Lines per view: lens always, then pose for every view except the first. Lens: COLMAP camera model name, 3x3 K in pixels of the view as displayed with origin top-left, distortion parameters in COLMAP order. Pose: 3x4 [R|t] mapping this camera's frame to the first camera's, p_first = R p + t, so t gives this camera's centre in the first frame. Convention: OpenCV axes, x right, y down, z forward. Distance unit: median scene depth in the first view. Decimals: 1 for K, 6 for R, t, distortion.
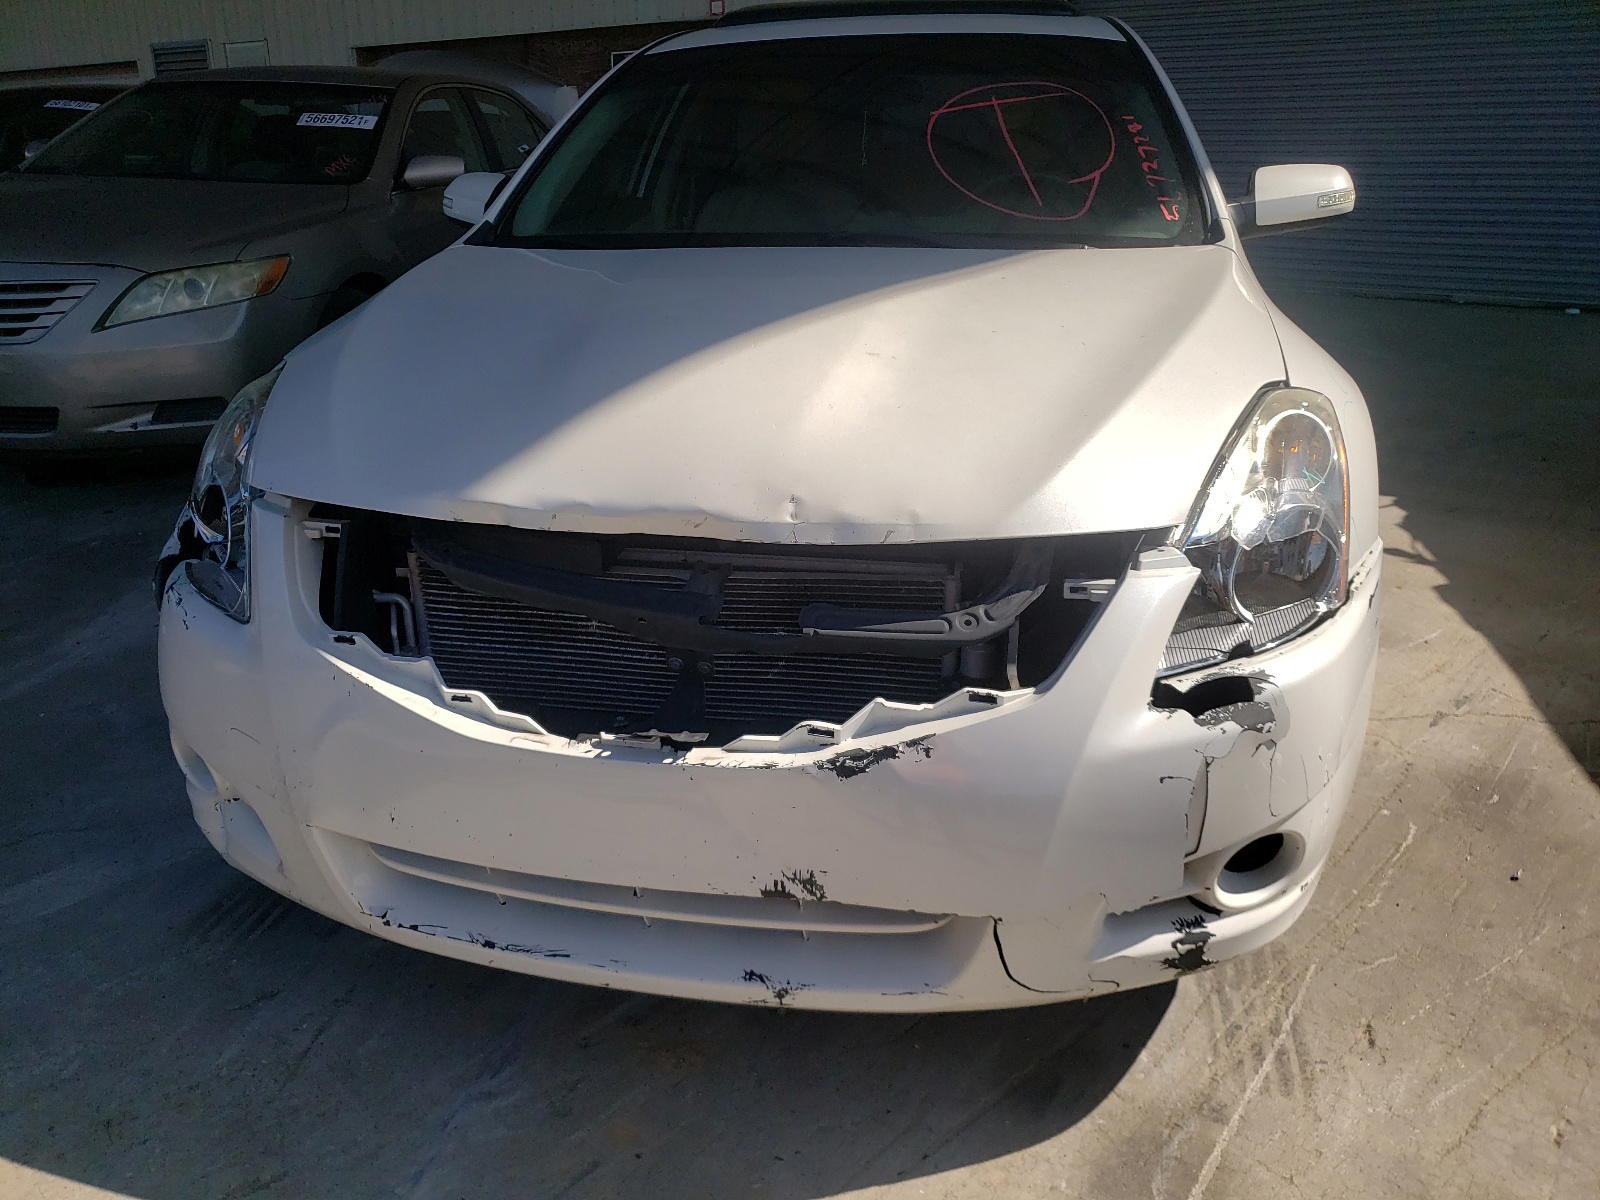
lens RADIAL K [[1287.2, 0, 830.7], [0, 1287.2, 595.7], [0, 0, 1]] dist [0.054632, -0.142826]
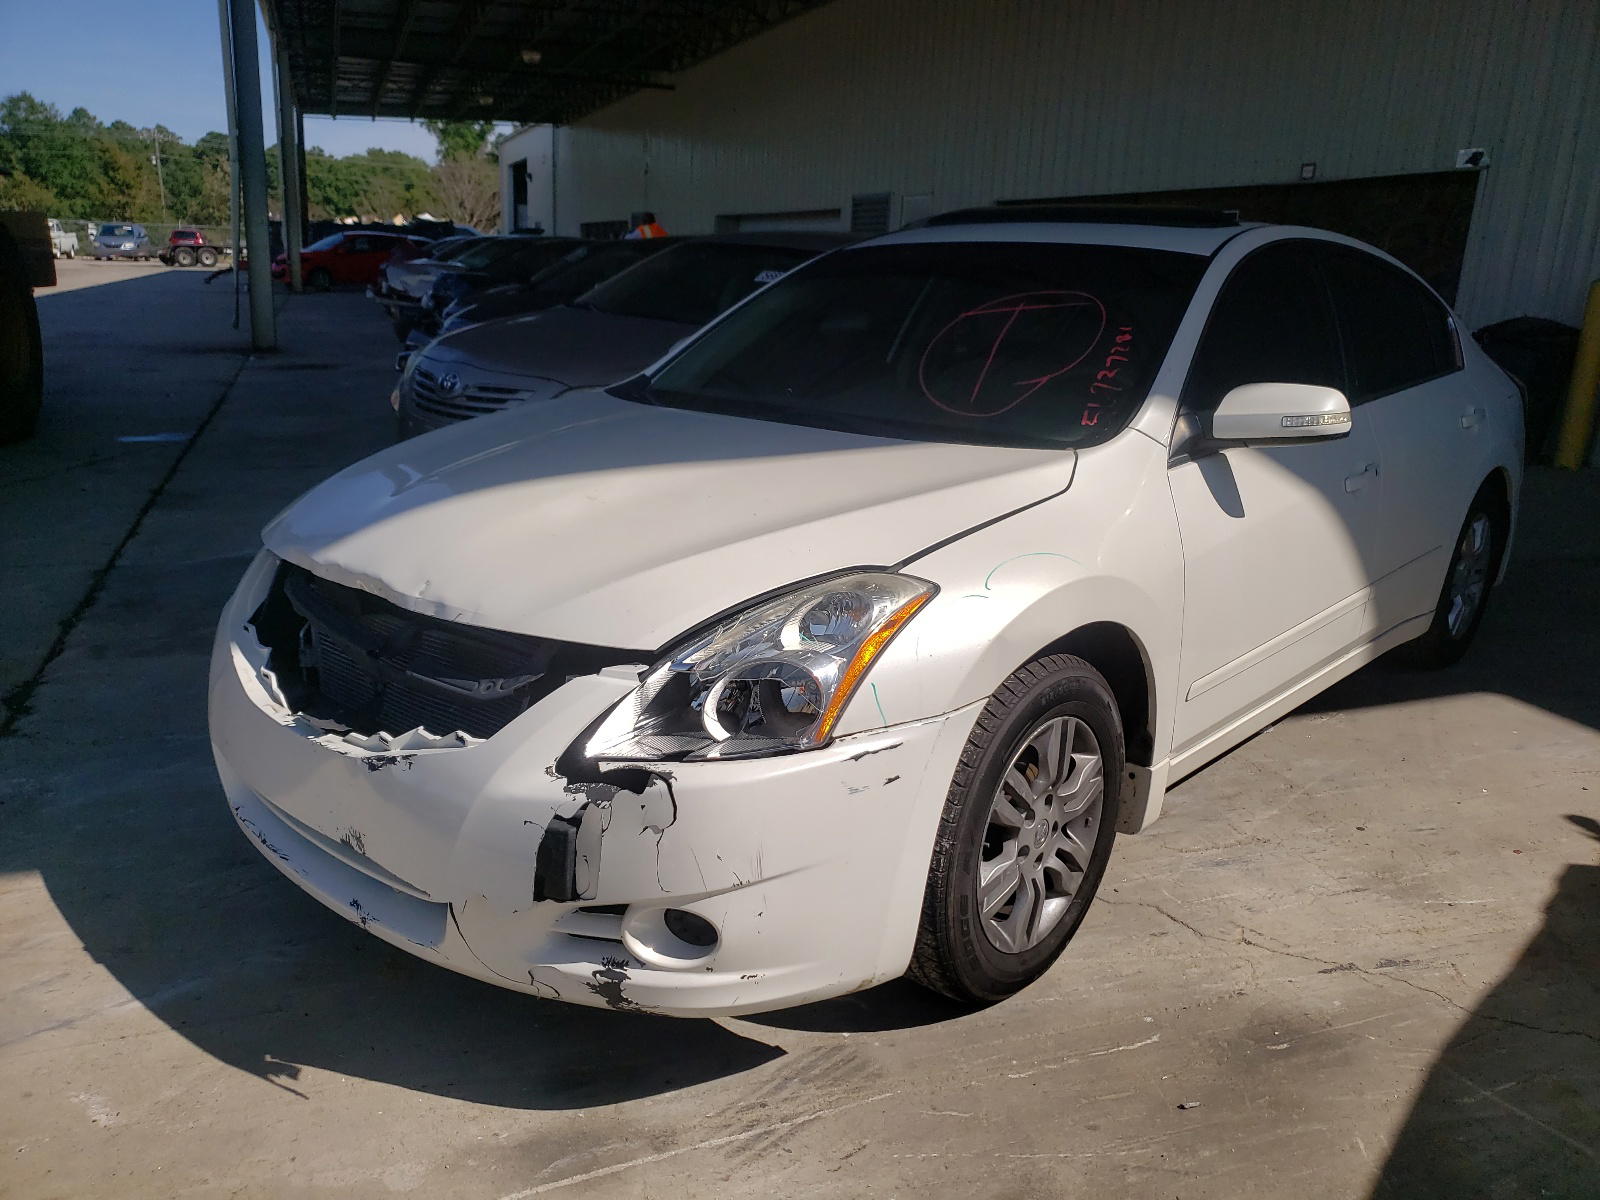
lens RADIAL K [[1287.2, 0, 830.7], [0, 1287.2, 595.7], [0, 0, 1]] dist [0.054632, -0.142826]
pose [[0.860289, 0.163502, -0.482876, 1.019304], [-0.211627, 0.976245, -0.046477, -0.084893], [0.463806, 0.142174, 0.874454, -0.063193]]
